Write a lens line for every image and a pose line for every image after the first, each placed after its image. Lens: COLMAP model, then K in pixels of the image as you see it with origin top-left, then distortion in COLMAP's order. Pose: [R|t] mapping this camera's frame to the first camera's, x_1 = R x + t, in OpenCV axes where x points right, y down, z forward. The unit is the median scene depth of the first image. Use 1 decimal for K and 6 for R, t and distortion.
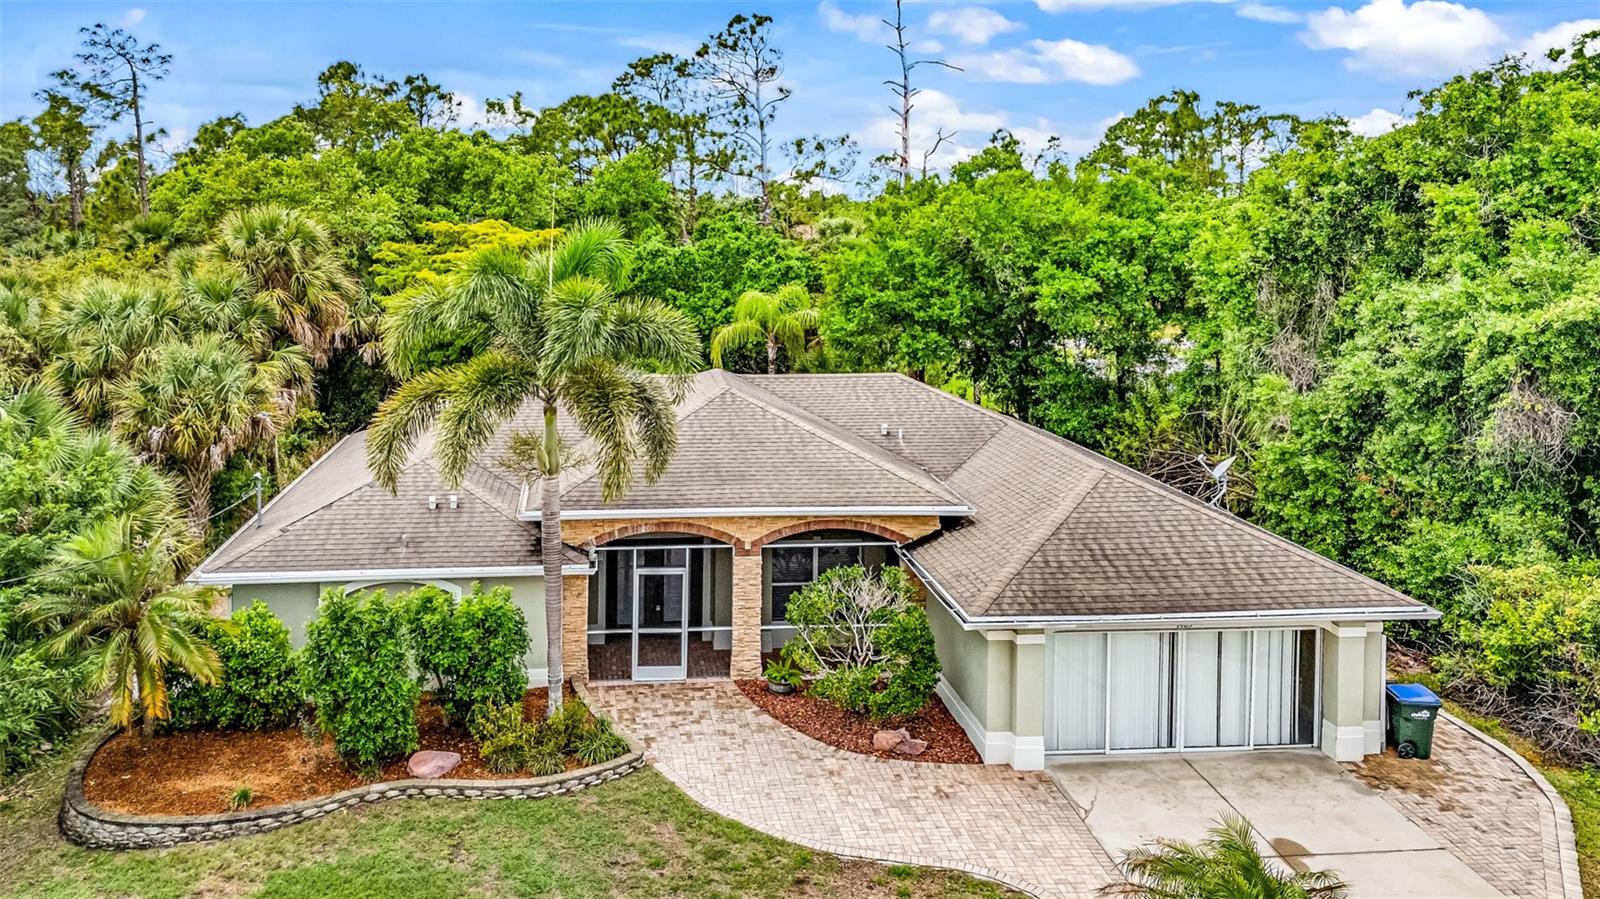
lens RADIAL K [[1172.1, 0, 794.6], [0, 1172.1, 453.2], [0, 0, 1]] dist [0.043056, 0.004348]
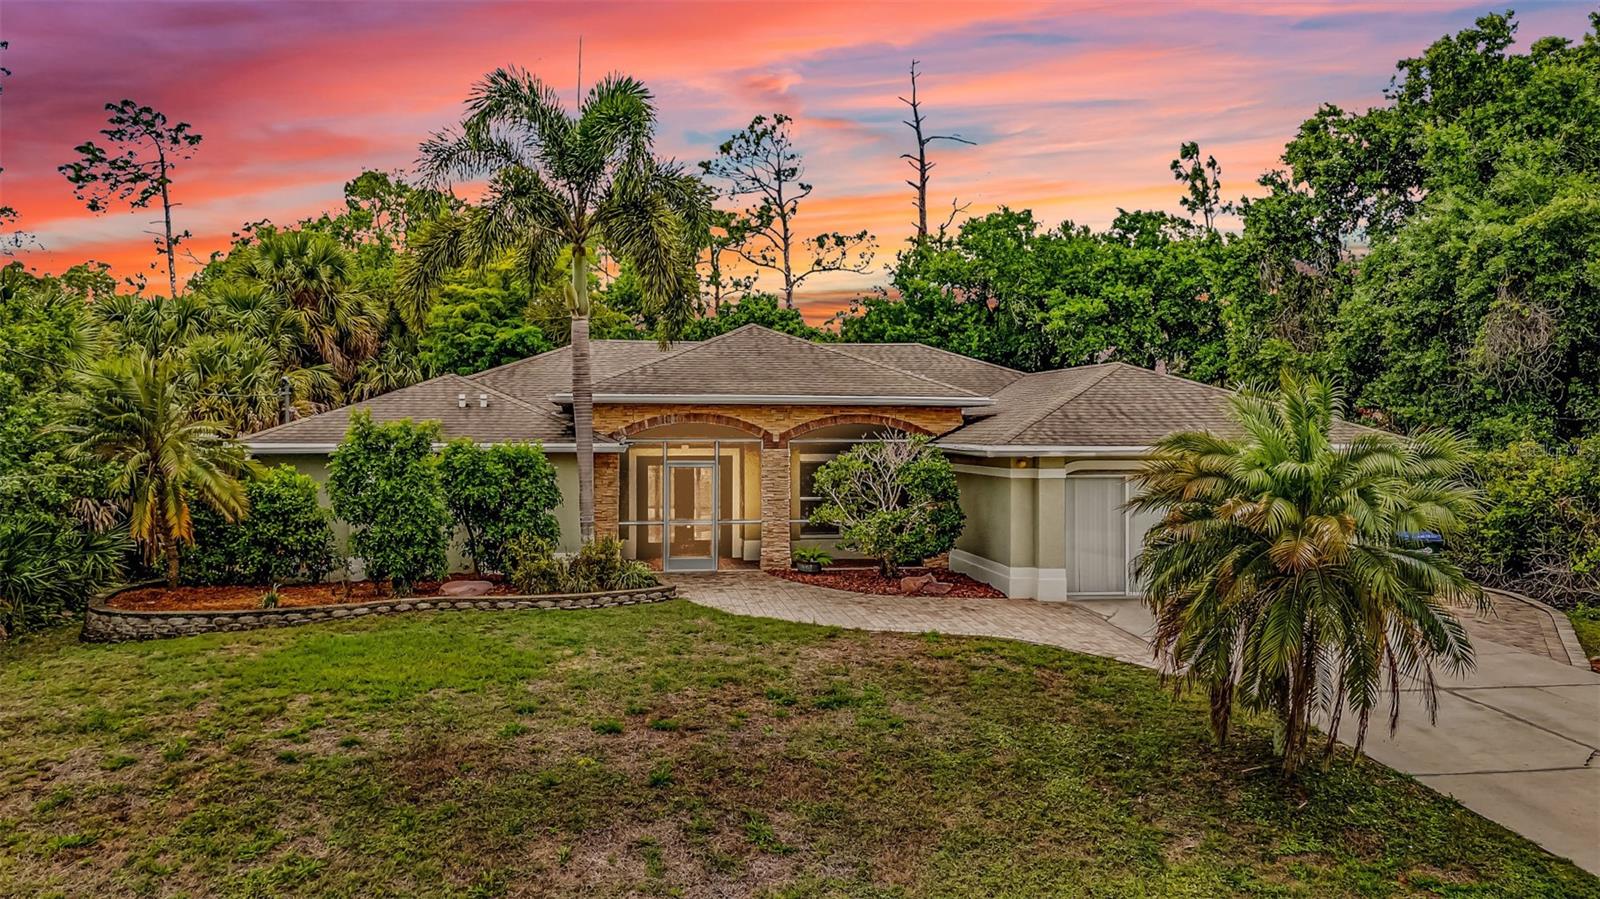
lens RADIAL K [[1132.9, 0, 863.0], [0, 1132.9, 451.2], [0, 0, 1]] dist [0.078120, -0.058400]
pose [[0.999167, -0.012798, 0.038751, -0.002318], [0.013822, 0.999559, -0.026286, 0.111978], [-0.038398, 0.026800, 0.998903, 0.006883]]
